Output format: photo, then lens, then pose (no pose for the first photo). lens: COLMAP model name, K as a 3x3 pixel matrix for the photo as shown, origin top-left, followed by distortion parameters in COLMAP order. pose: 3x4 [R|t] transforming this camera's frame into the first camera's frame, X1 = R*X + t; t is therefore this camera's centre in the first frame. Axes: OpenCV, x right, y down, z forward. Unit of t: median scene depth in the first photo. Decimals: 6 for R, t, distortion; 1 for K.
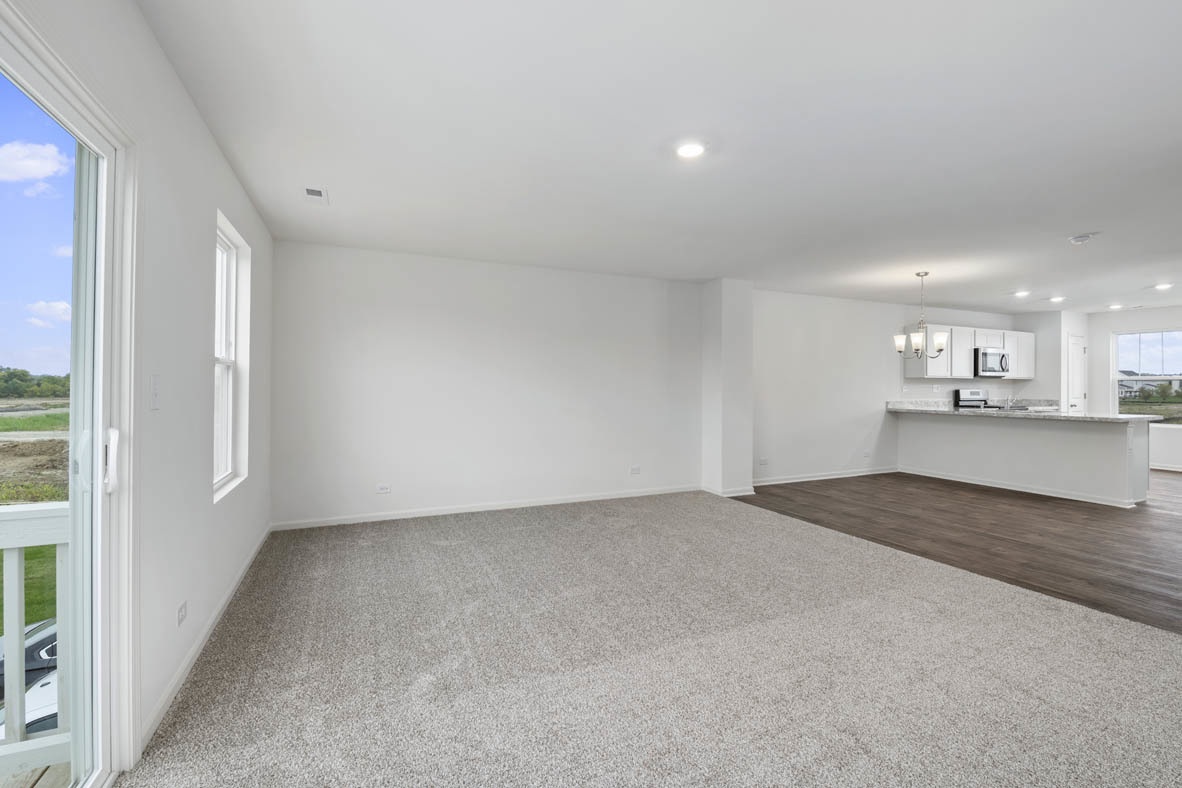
lens RADIAL K [[523.1, 0, 586.3], [0, 523.1, 387.5], [0, 0, 1]] dist [-0.011432, -0.000317]
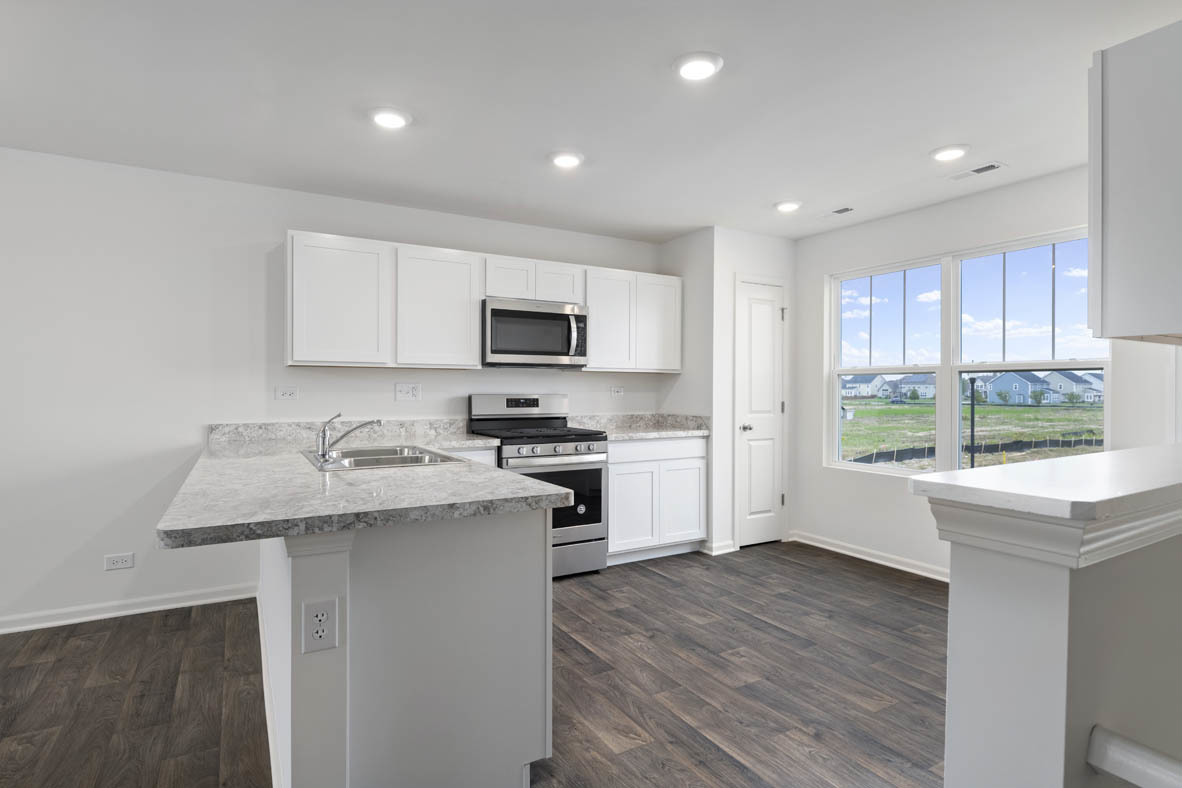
lens RADIAL K [[610.9, 0, 582.8], [0, 610.9, 393.3], [0, 0, 1]] dist [-0.006705, -0.000396]
pose [[0.995677, -0.001725, 0.092866, 0.752729], [0.001576, 0.999997, 0.001678, 0.001972], [-0.092869, -0.001525, 0.995677, 0.465390]]
